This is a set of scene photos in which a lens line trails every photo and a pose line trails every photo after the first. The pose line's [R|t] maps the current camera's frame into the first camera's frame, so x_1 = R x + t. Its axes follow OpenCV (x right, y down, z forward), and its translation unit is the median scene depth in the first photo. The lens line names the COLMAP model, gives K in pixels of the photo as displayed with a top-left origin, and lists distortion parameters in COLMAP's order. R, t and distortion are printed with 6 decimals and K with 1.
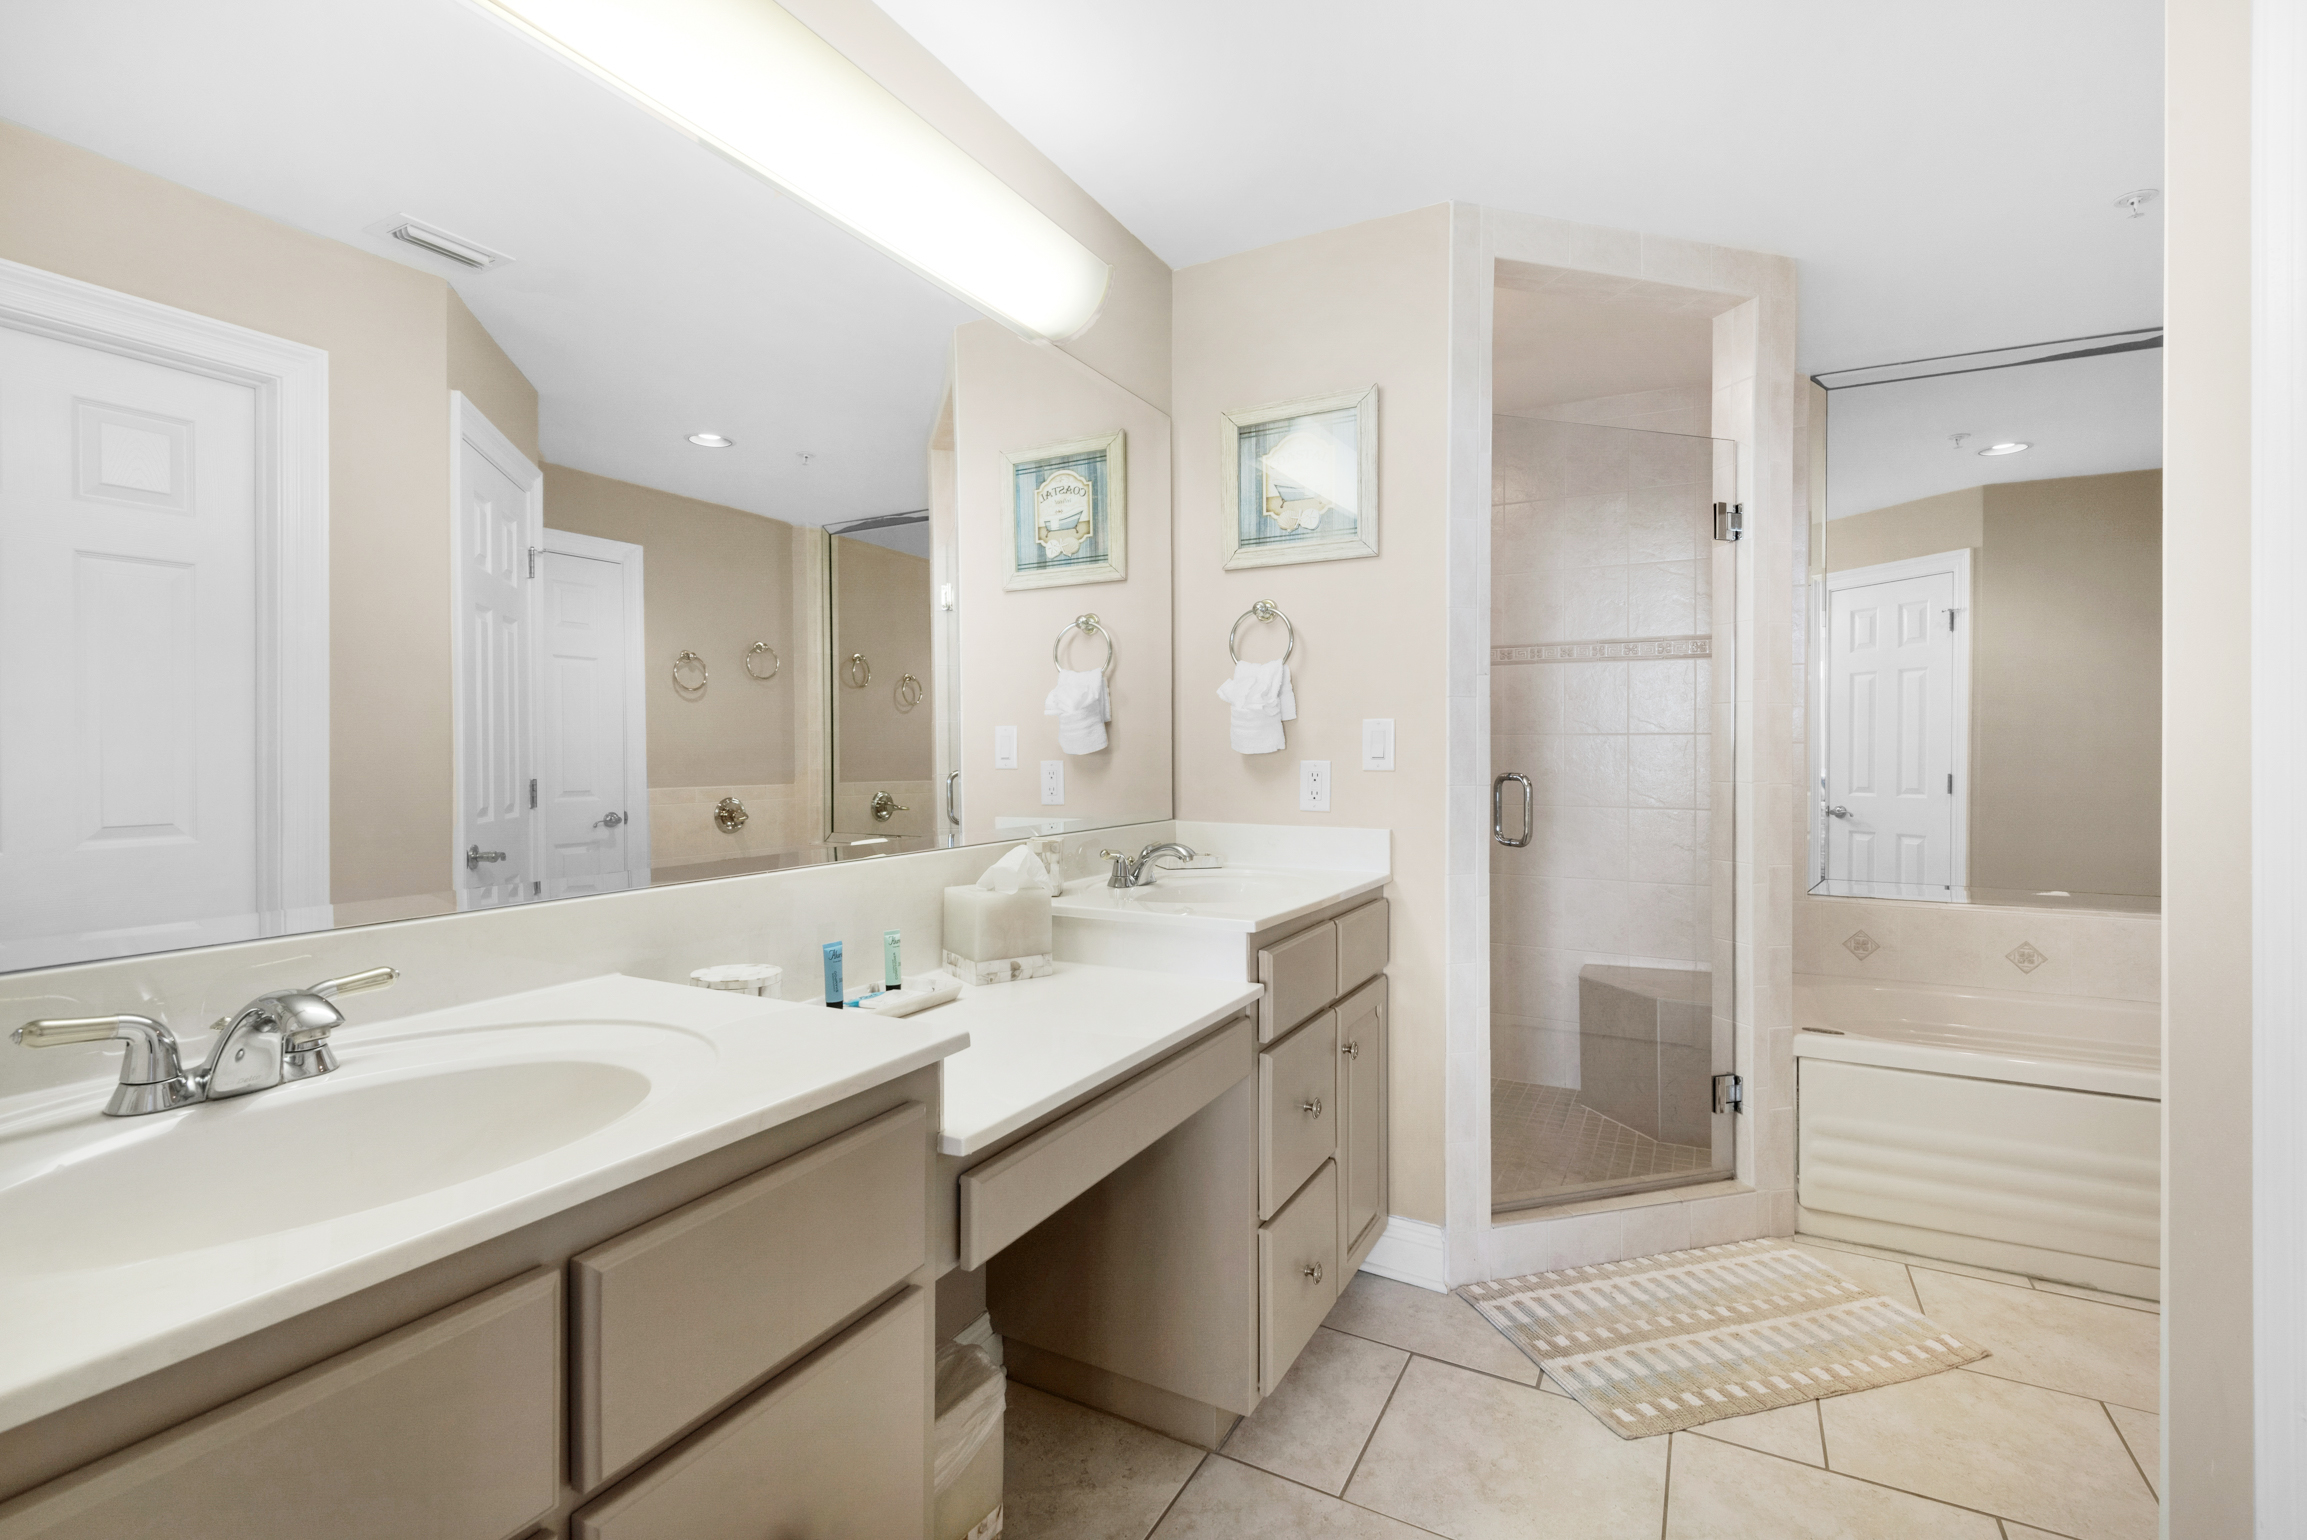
lens RADIAL K [[1060.2, 0, 1153.5], [0, 1060.2, 770.0], [0, 0, 1]] dist [0.030335, -0.025276]
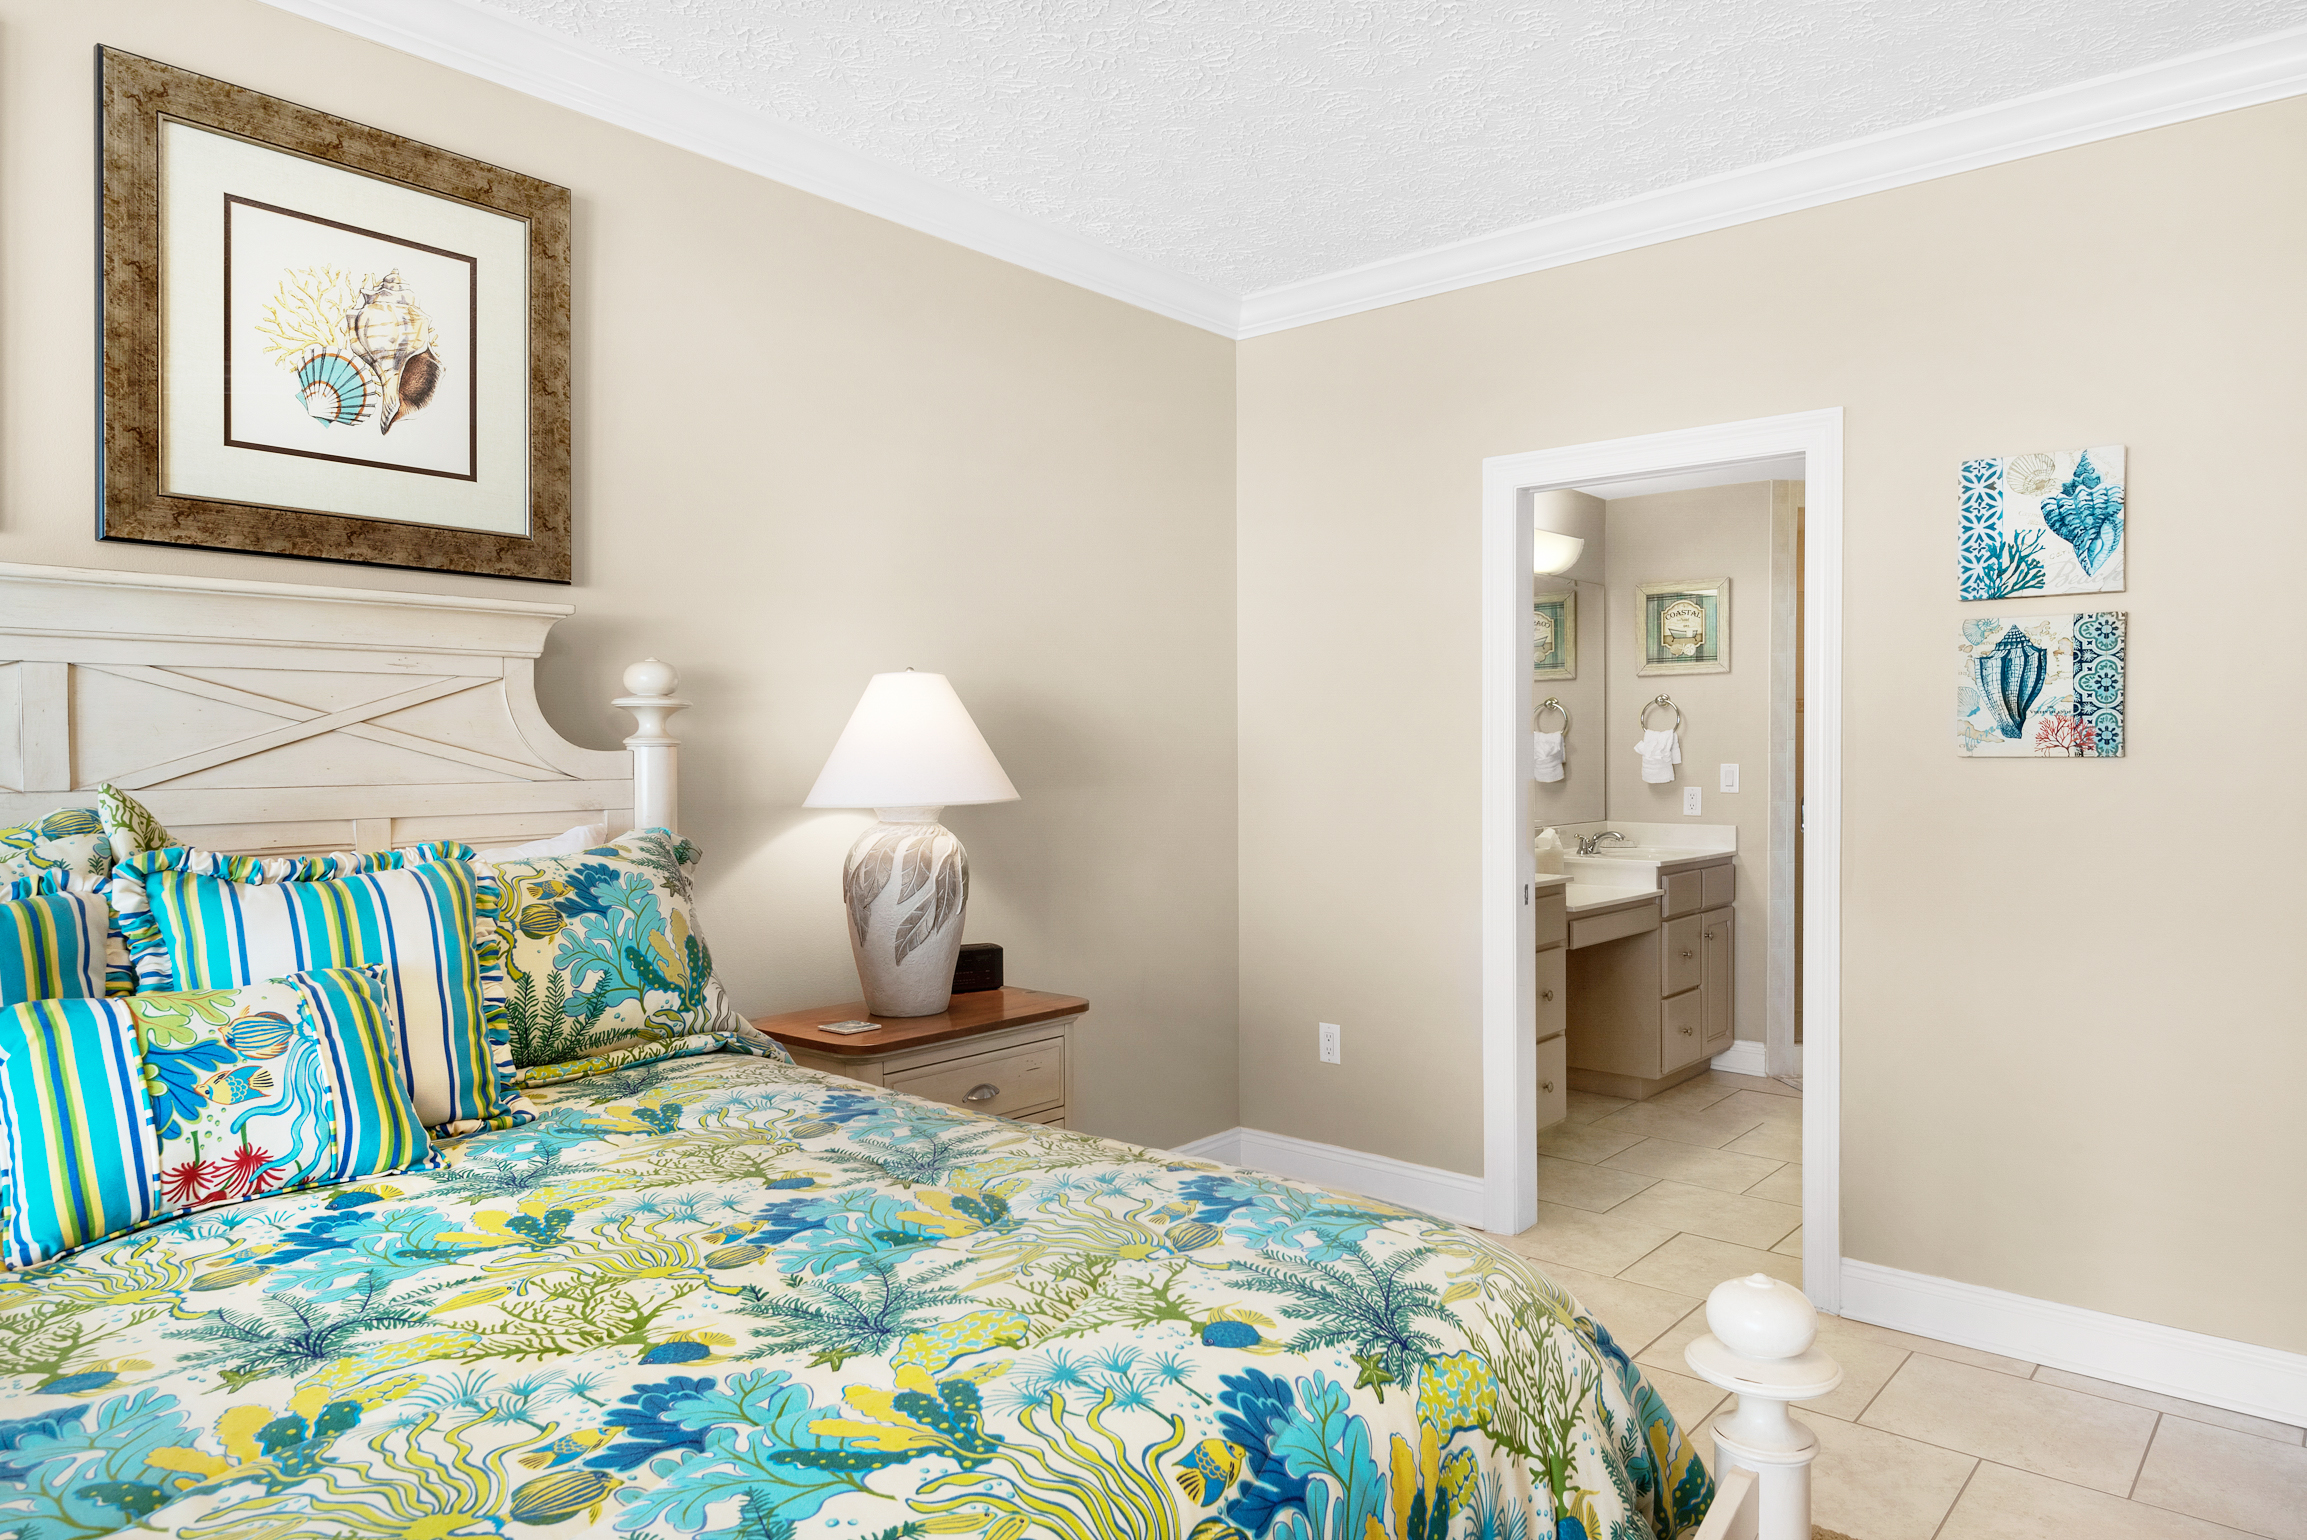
lens RADIAL K [[1484.1, 0, 1153.5], [0, 1484.1, 770.0], [0, 0, 1]] dist [0.002089, 0.000050]
pose [[0.977182, 0.001329, -0.212401, -0.196643], [-0.002057, 0.999993, -0.003208, -0.027699], [0.212395, 0.003571, 0.977177, -1.580882]]
